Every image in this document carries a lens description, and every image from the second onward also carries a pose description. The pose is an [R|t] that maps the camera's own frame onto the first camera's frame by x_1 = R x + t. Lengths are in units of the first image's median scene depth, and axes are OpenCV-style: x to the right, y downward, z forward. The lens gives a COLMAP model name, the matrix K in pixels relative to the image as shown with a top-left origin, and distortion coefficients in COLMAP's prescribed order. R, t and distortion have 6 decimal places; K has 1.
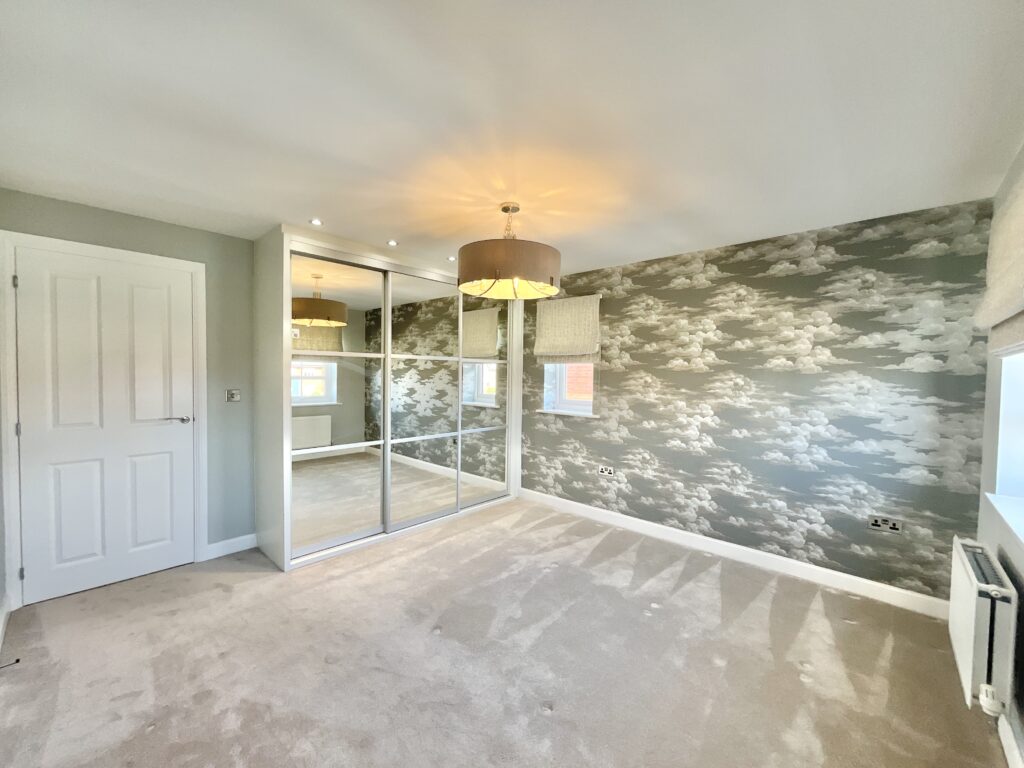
lens RADIAL K [[413.9, 0, 515.2], [0, 413.9, 386.5], [0, 0, 1]] dist [-0.002951, 0.000491]
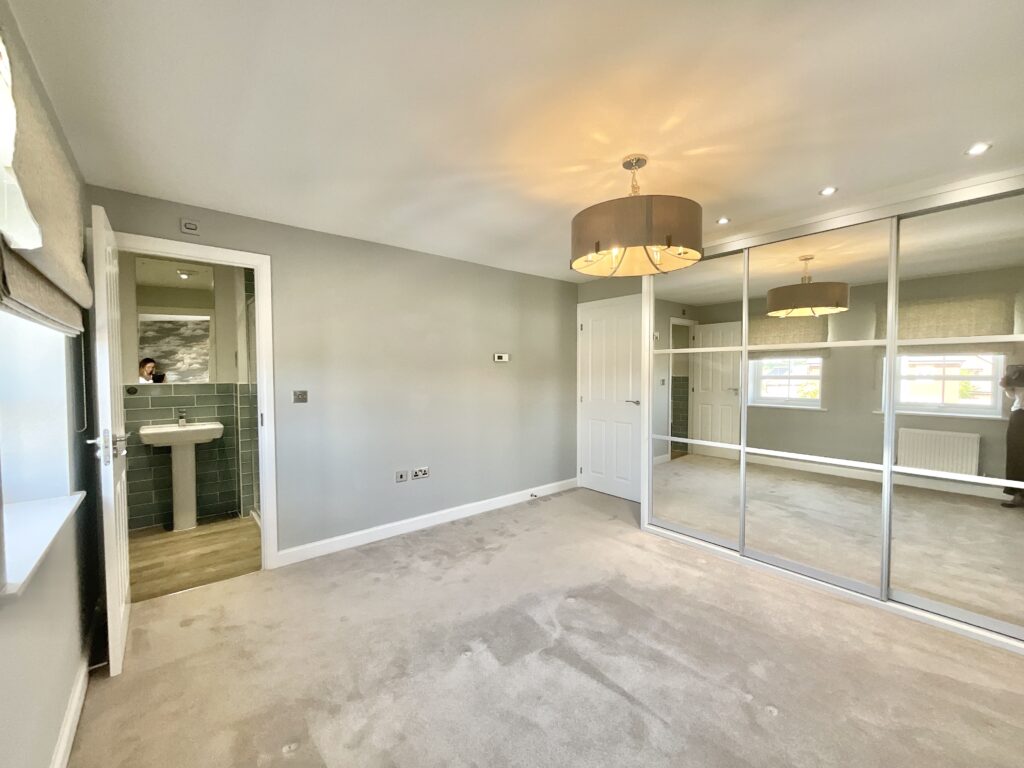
lens RADIAL K [[413.9, 0, 514.2], [0, 413.9, 384.2], [0, 0, 1]] dist [-0.002951, 0.000491]
pose [[-0.128426, 0.015324, -0.991601, 0.740705], [-0.032068, 0.999294, 0.019596, -0.001490], [0.991201, 0.034315, -0.127844, 0.783416]]
